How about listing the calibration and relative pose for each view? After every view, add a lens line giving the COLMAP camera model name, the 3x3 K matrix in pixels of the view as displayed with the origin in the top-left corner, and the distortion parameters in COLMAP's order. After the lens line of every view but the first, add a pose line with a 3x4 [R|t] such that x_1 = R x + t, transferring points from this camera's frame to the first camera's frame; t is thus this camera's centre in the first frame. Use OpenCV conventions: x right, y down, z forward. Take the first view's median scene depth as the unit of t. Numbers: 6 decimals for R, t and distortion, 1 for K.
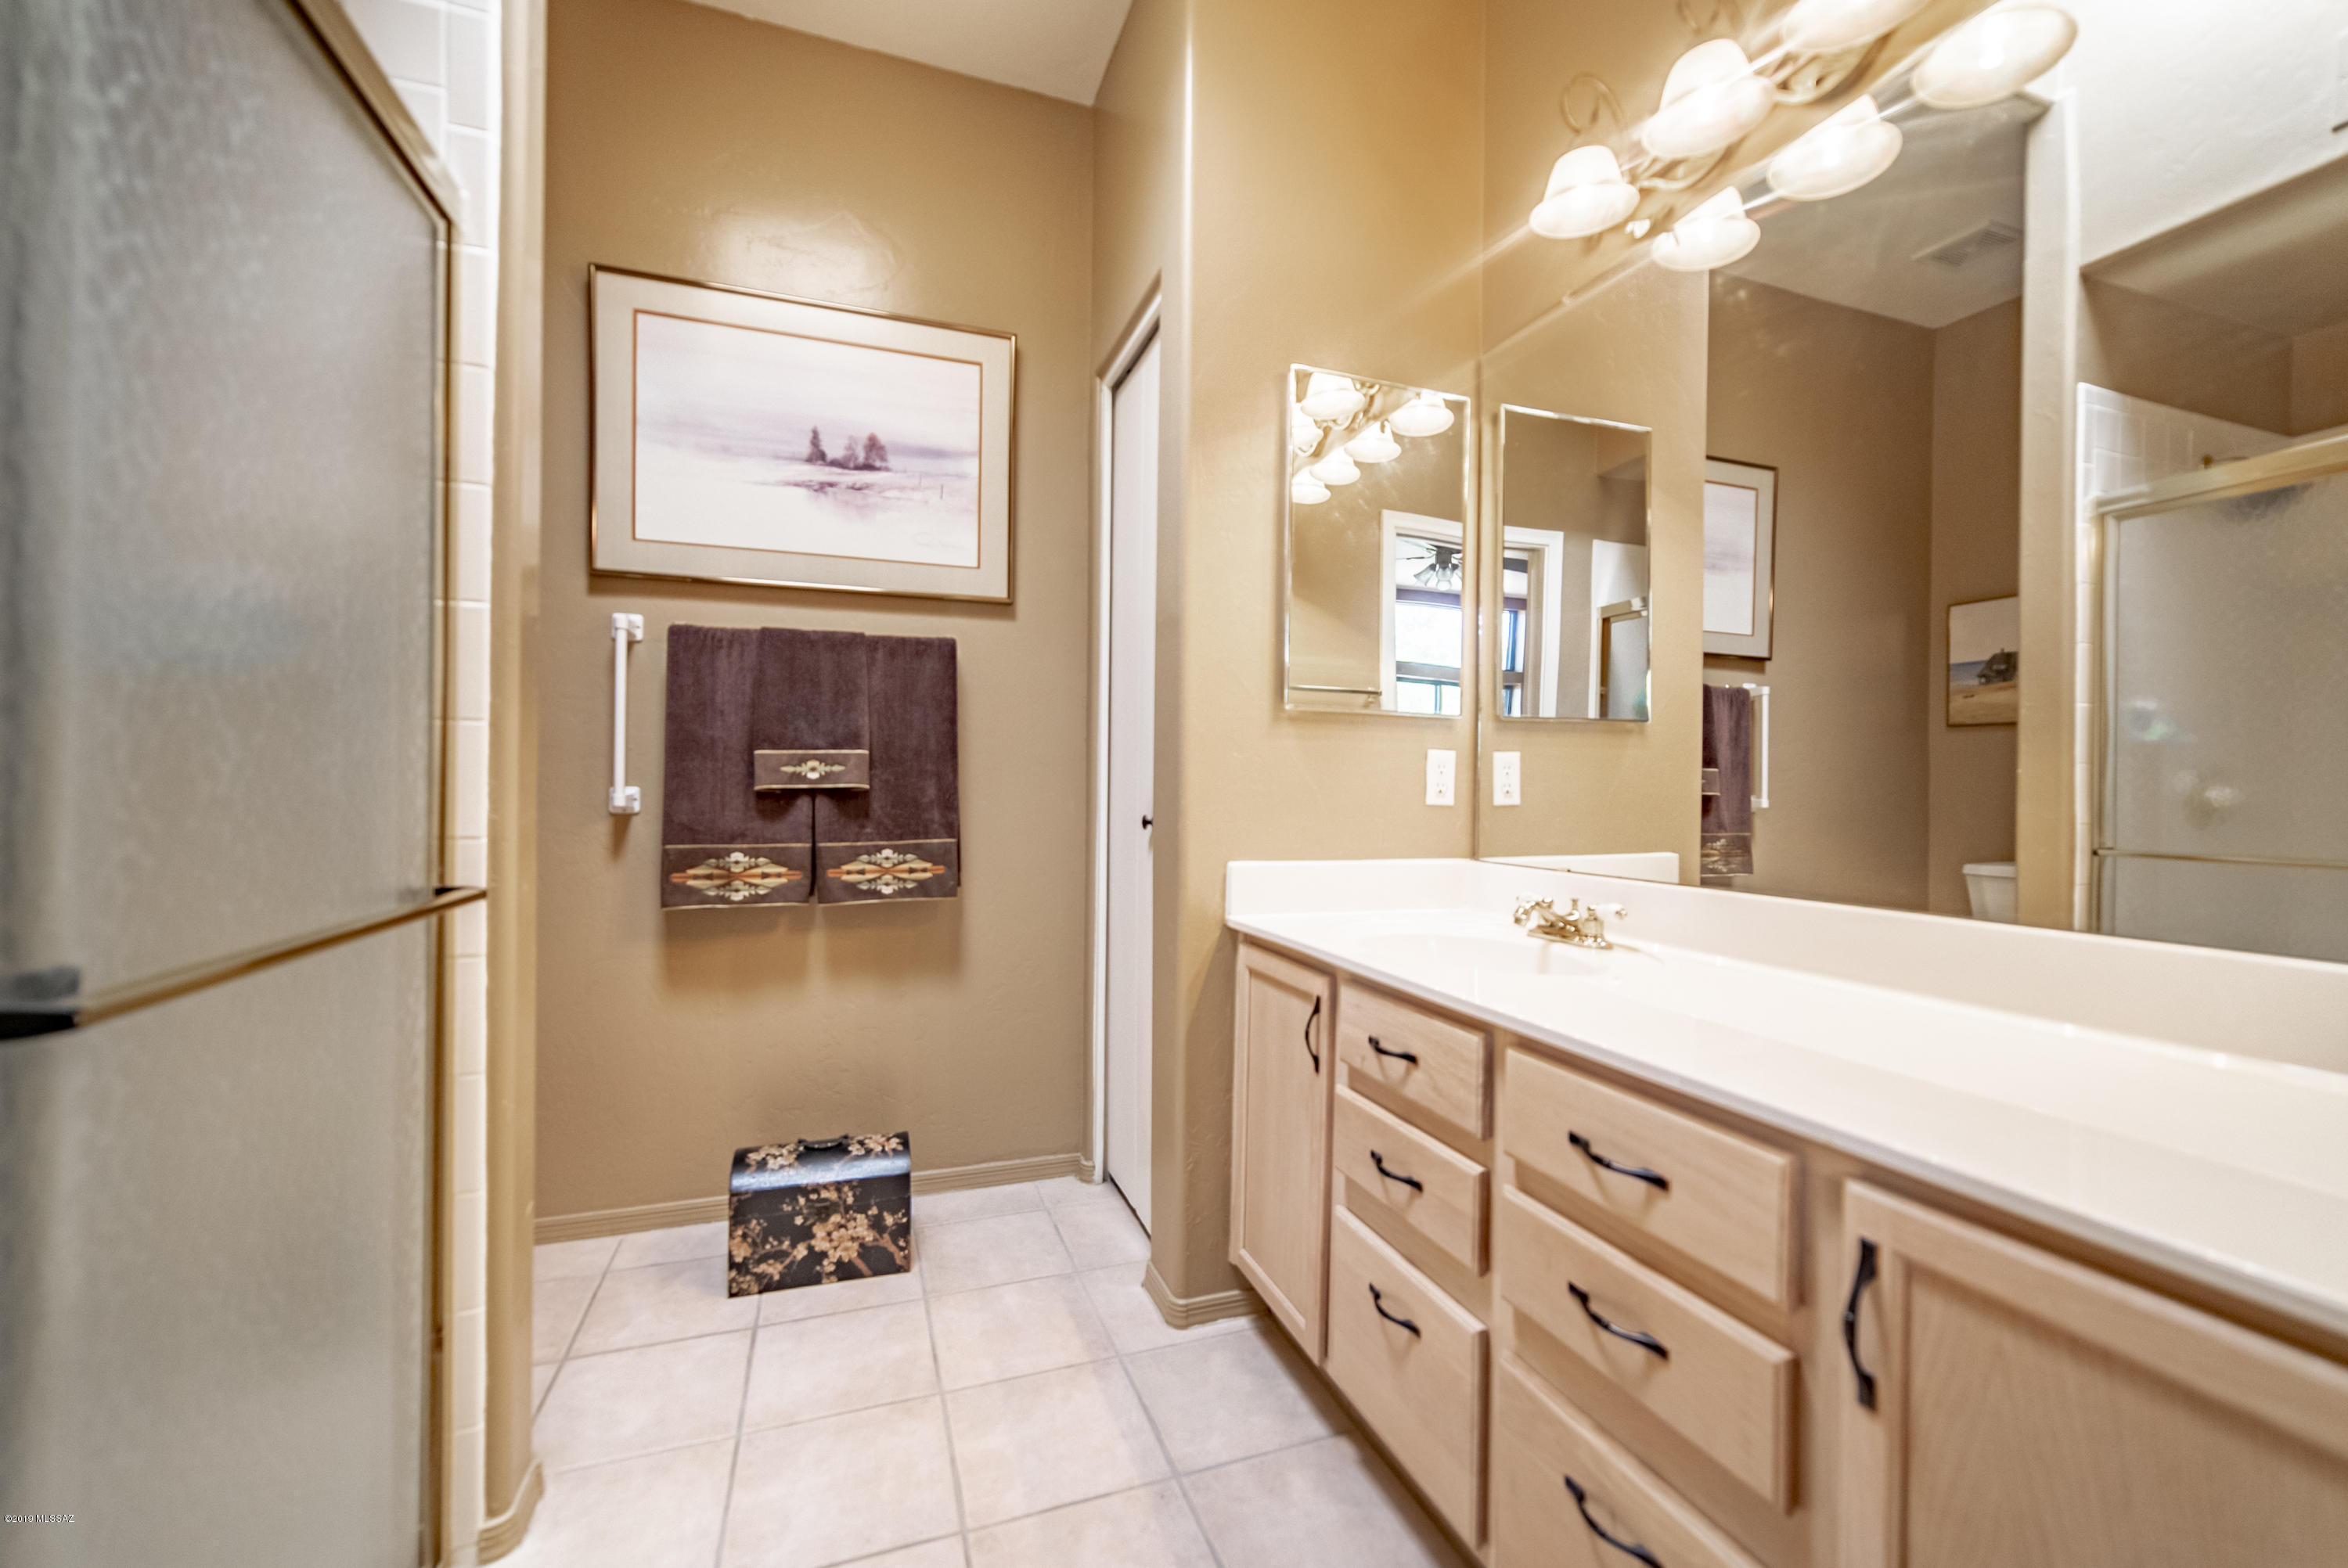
lens RADIAL K [[933.5, 0, 1182.1], [0, 933.5, 791.7], [0, 0, 1]] dist [-0.009377, 0.005194]
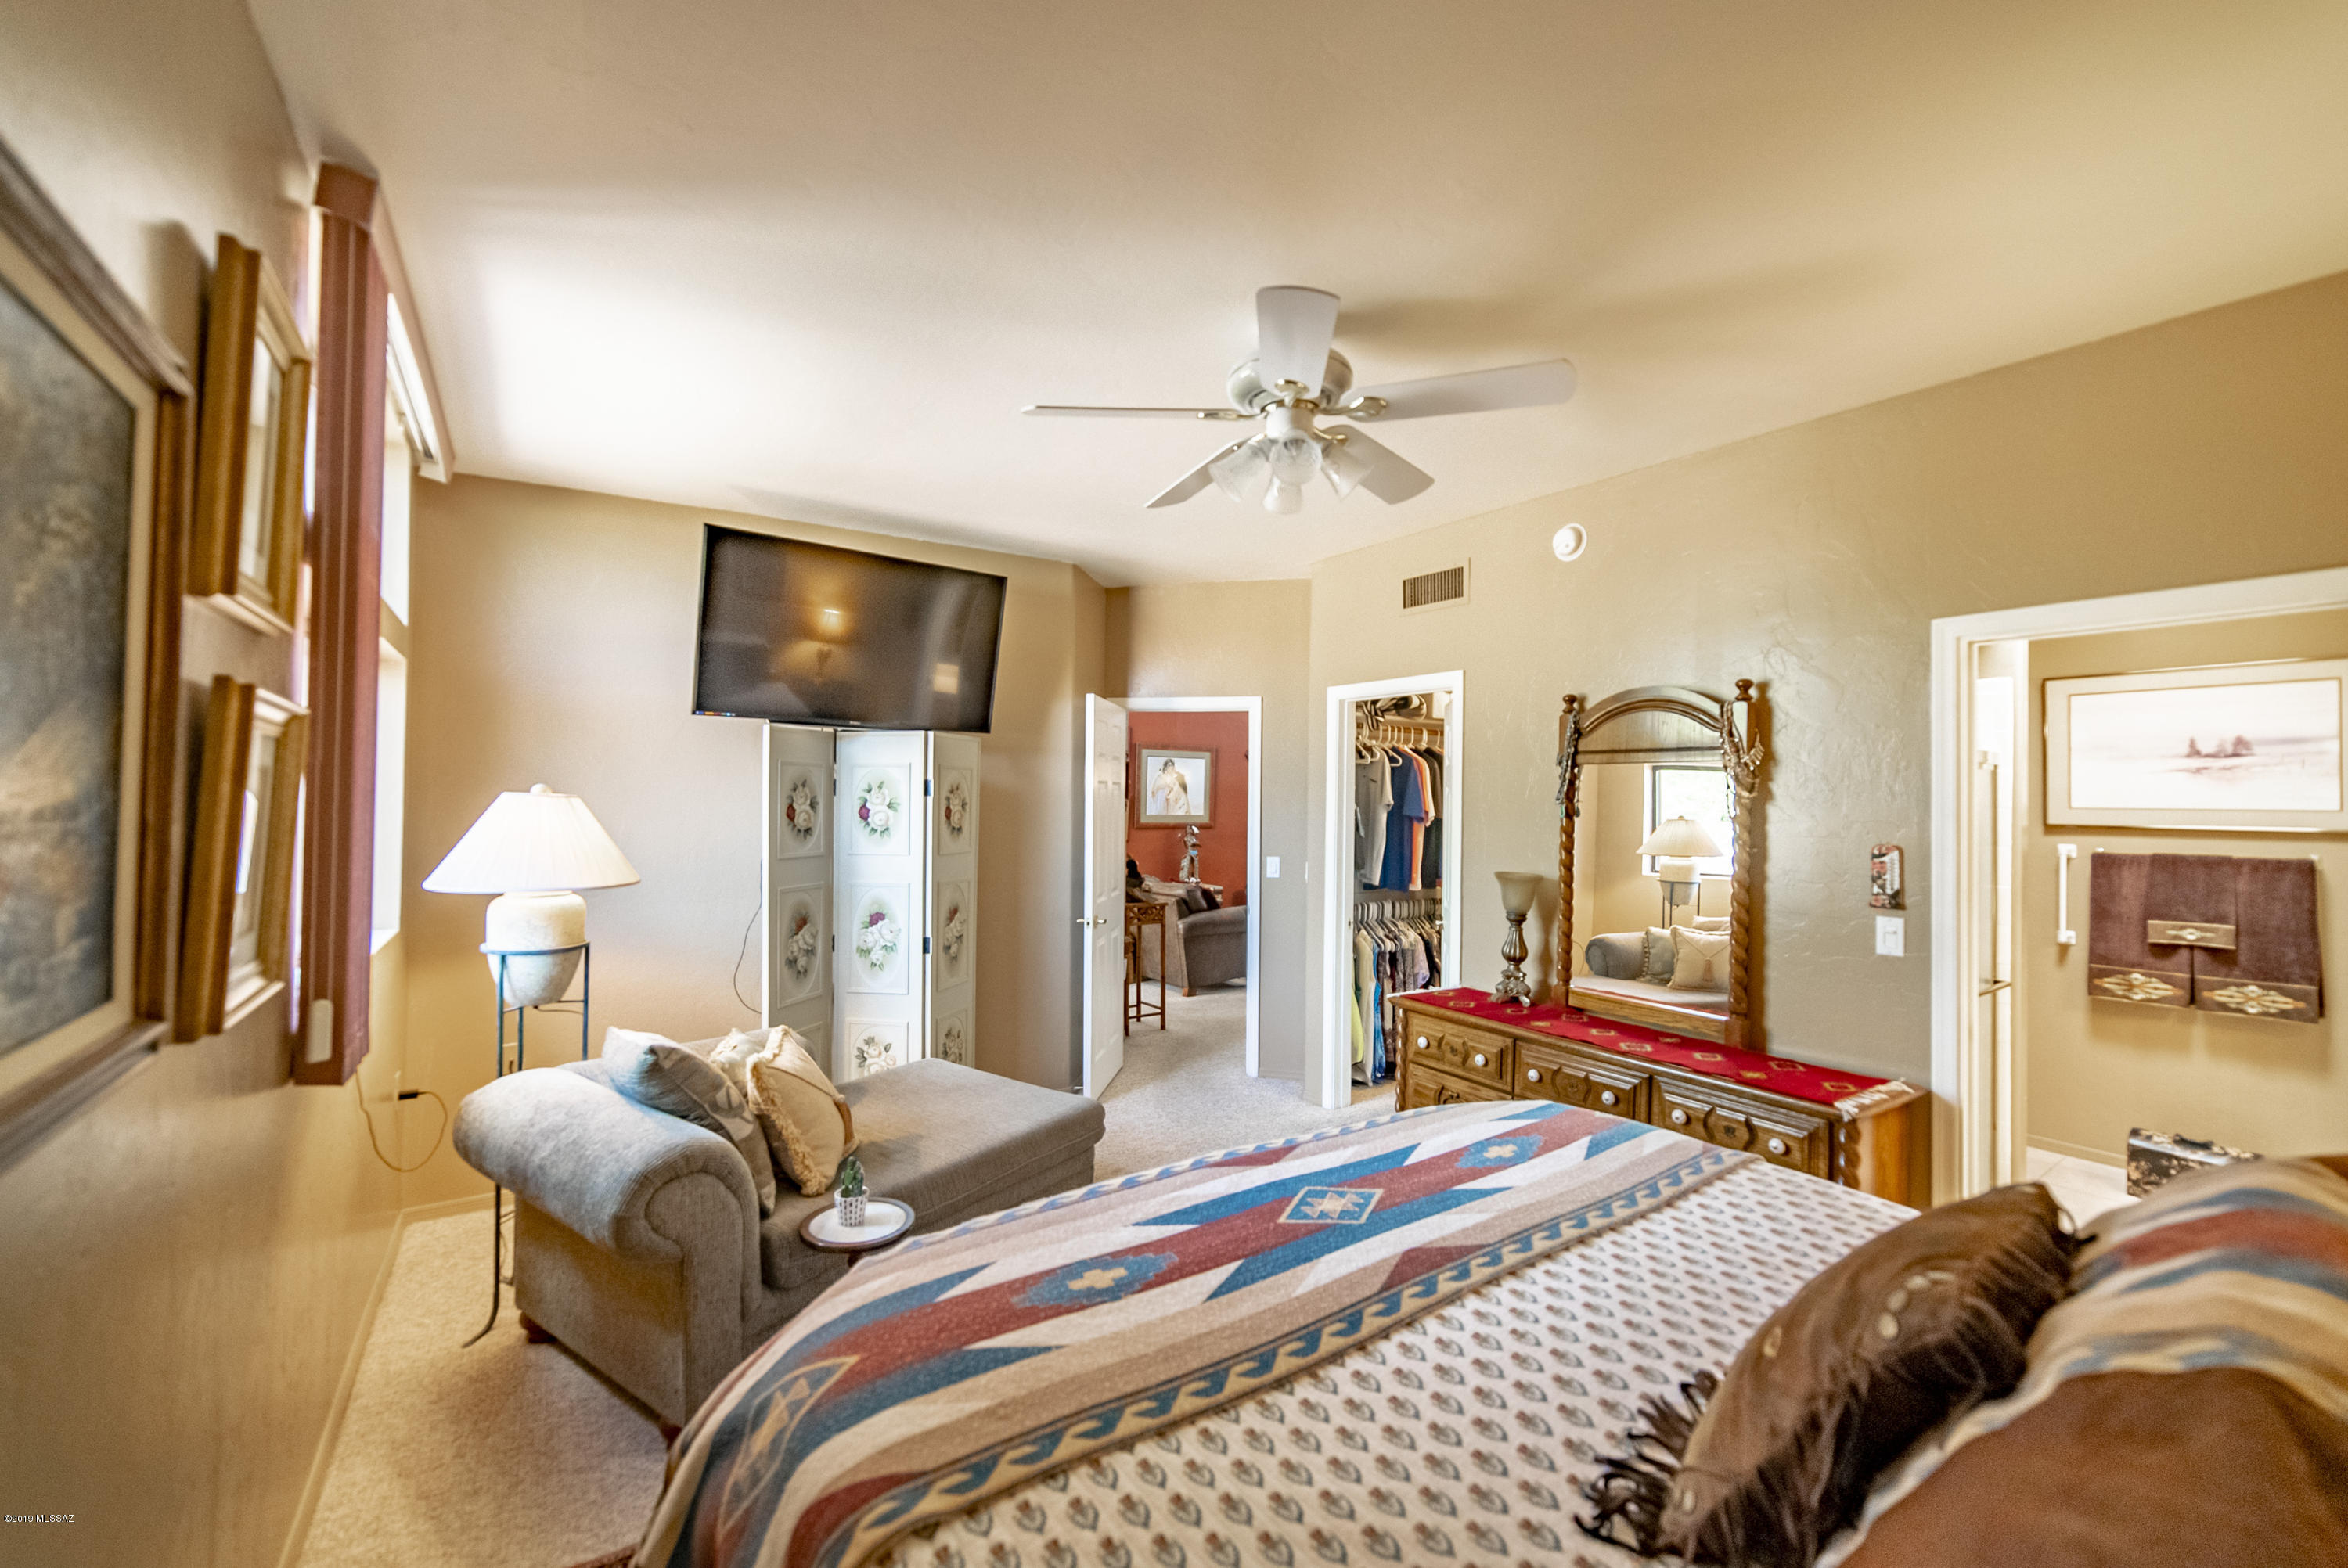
lens RADIAL K [[933.5, 0, 1186.7], [0, 933.5, 789.9], [0, 0, 1]] dist [-0.009377, 0.005194]
pose [[0.267458, -0.017190, -0.963416, 0.816110], [-0.012043, 0.999703, -0.021180, -0.240361], [0.963494, 0.017267, 0.267172, -1.342893]]
